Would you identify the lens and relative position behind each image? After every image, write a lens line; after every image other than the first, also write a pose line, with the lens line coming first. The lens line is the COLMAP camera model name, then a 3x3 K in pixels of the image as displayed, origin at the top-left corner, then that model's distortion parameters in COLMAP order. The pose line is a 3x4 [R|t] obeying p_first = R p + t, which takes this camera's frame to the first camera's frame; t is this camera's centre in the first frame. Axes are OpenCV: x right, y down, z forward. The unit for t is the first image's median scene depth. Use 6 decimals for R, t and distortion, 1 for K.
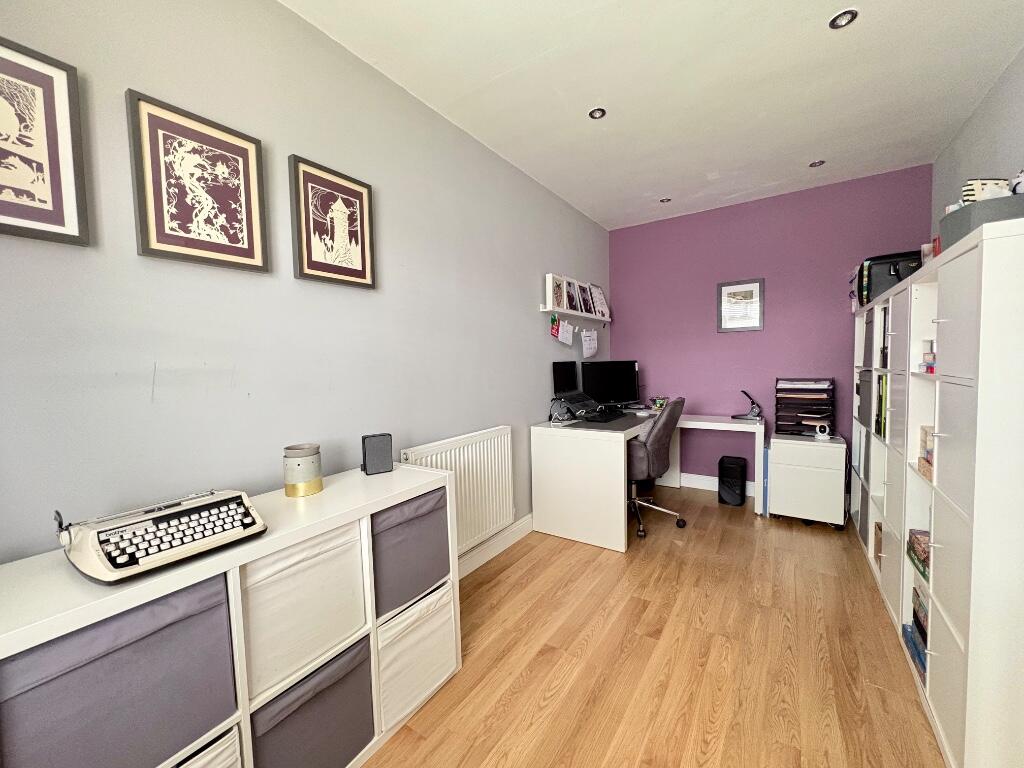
lens RADIAL K [[411.2, 0, 510.5], [0, 411.2, 385.3], [0, 0, 1]] dist [0.001649, 0.000077]
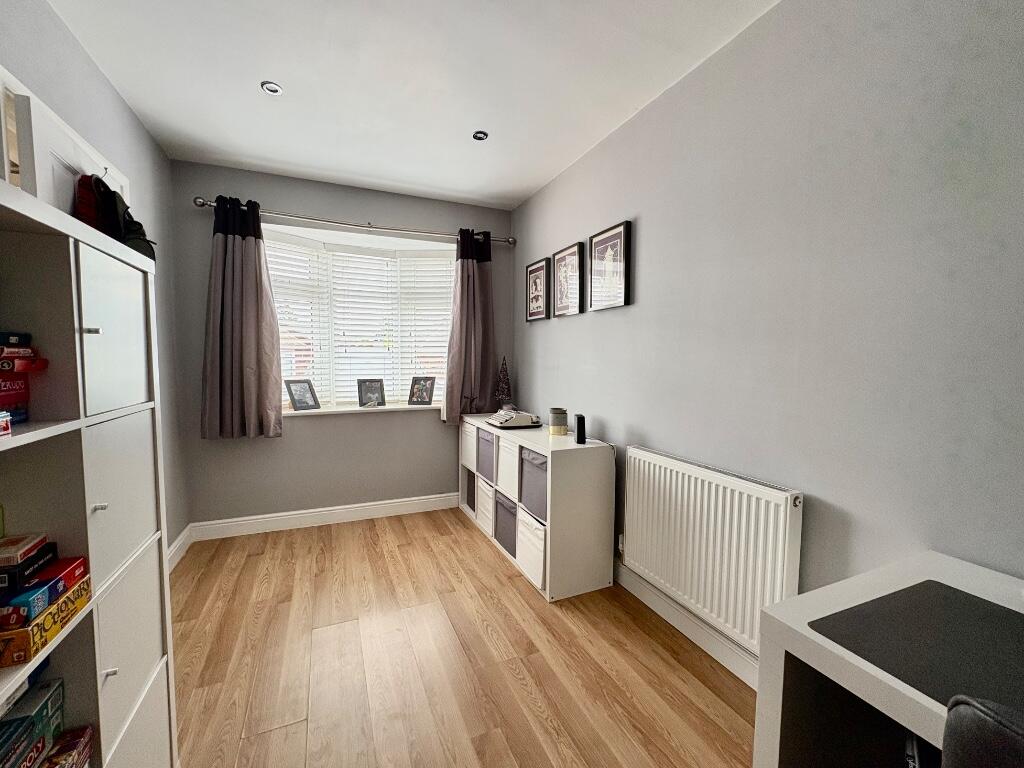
lens RADIAL K [[411.2, 0, 510.5], [0, 411.2, 385.3], [0, 0, 1]] dist [0.001649, 0.000077]
pose [[-0.527791, 0.083150, -0.845295, 0.974970], [-0.035140, 0.992207, 0.119542, -0.144914], [0.848647, 0.092797, -0.520756, 1.489200]]
